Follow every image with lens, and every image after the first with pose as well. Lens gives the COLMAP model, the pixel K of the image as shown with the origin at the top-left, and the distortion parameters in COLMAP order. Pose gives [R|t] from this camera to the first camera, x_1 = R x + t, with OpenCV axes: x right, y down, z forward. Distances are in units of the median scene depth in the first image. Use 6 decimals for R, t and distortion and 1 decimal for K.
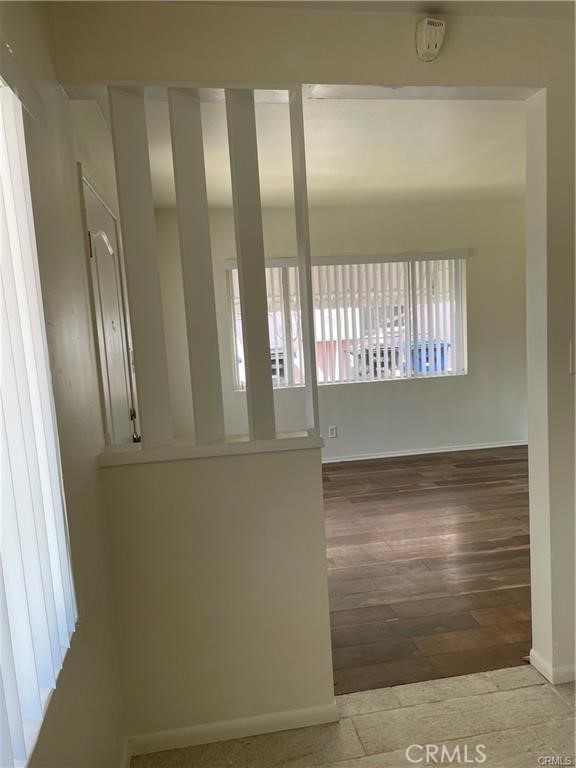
lens RADIAL K [[582.8, 0, 296.9], [0, 582.8, 381.2], [0, 0, 1]] dist [0.085936, -0.110409]
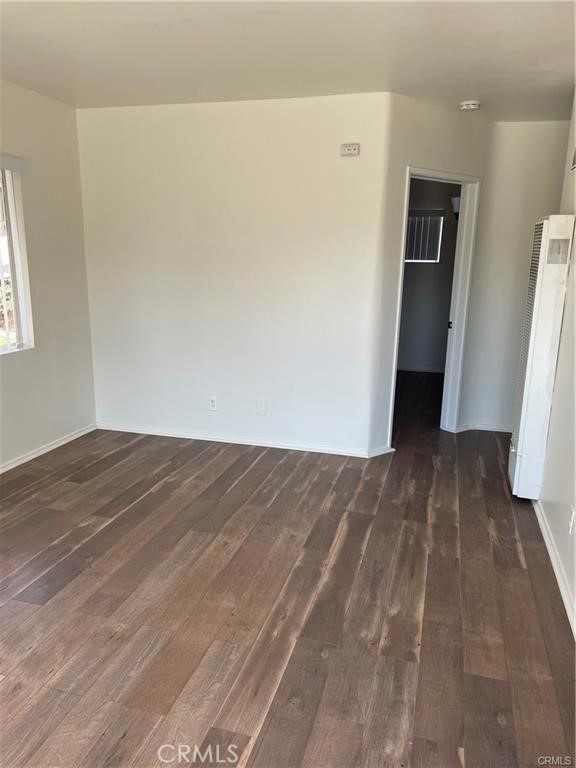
lens RADIAL K [[582.5, 0, 289.6], [0, 582.5, 379.9], [0, 0, 1]] dist [0.093571, -0.114805]
pose [[0.438705, -0.131456, 0.888964, -0.263043], [0.065177, 0.991292, 0.114423, -0.043870], [-0.896265, 0.007742, 0.443452, 0.552980]]
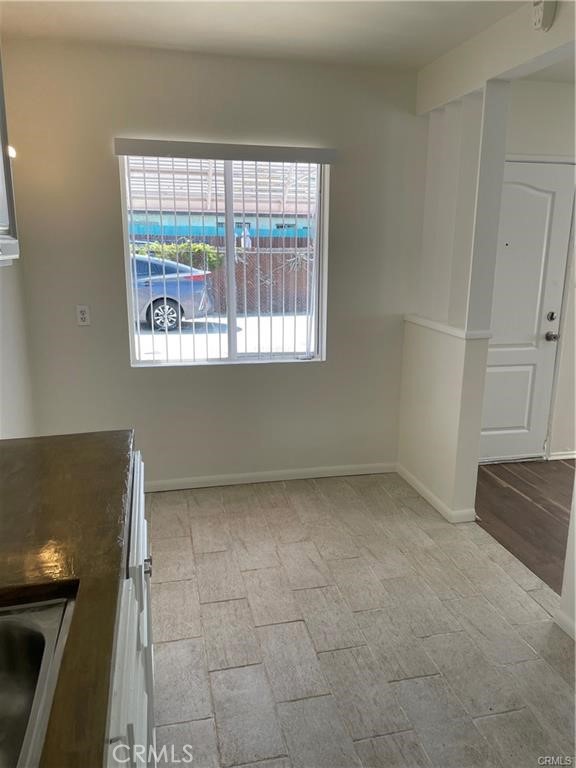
lens RADIAL K [[582.5, 0, 289.6], [0, 582.5, 379.9], [0, 0, 1]] dist [0.093571, -0.114805]
pose [[0.041677, 0.273861, -0.960866, 0.666139], [-0.126501, 0.955408, 0.266819, -0.058776], [0.991091, 0.110431, 0.074462, 0.211174]]
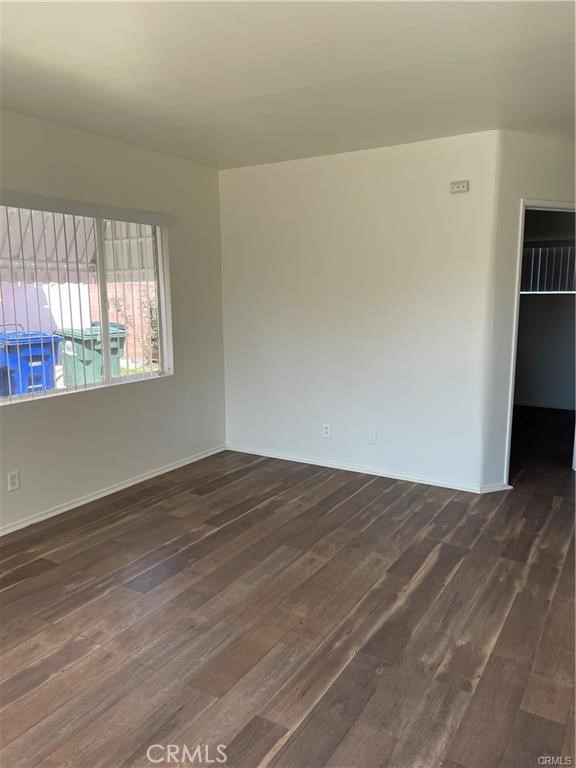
lens RADIAL K [[582.5, 0, 289.6], [0, 582.5, 379.9], [0, 0, 1]] dist [0.093571, -0.114805]
pose [[0.665700, -0.067191, 0.743189, -0.253583], [0.060298, 0.997525, 0.036174, -0.030461], [-0.743780, 0.020732, 0.668103, 0.461244]]
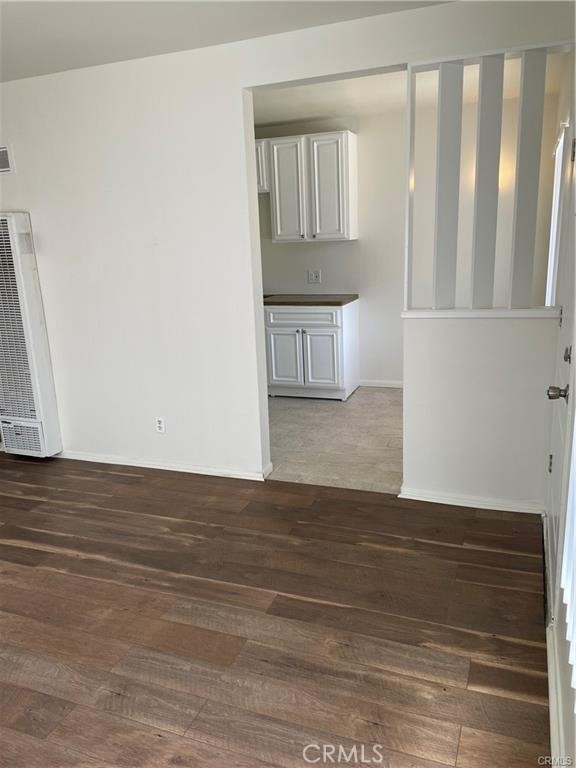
lens RADIAL K [[582.5, 0, 289.6], [0, 582.5, 379.9], [0, 0, 1]] dist [0.093571, -0.114805]
pose [[-0.844397, -0.045087, 0.533817, -0.242456], [0.145948, 0.939400, 0.310205, -0.117228], [-0.515454, 0.339845, -0.786646, 1.115590]]
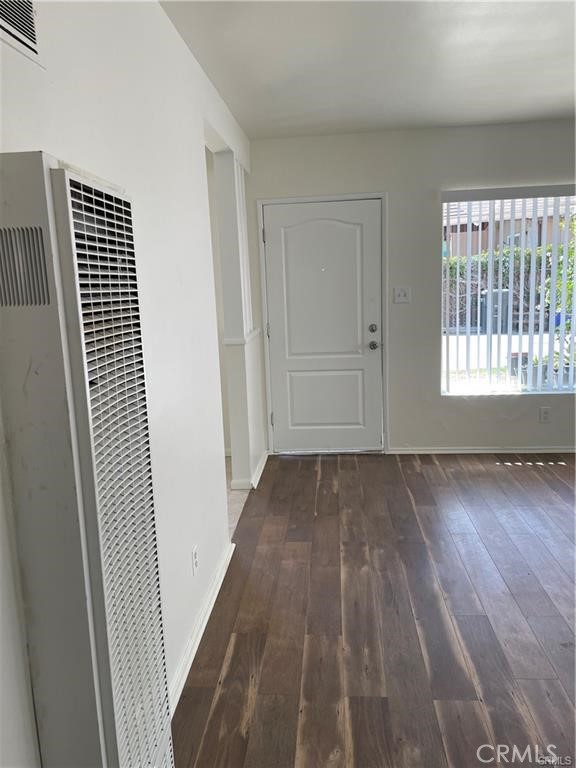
lens RADIAL K [[582.5, 0, 289.6], [0, 582.5, 379.9], [0, 0, 1]] dist [0.093571, -0.114805]
pose [[-0.256945, 0.229323, -0.938824, 0.822234], [-0.059715, 0.965815, 0.252259, -0.123921], [0.964579, 0.120879, -0.234467, 0.758021]]
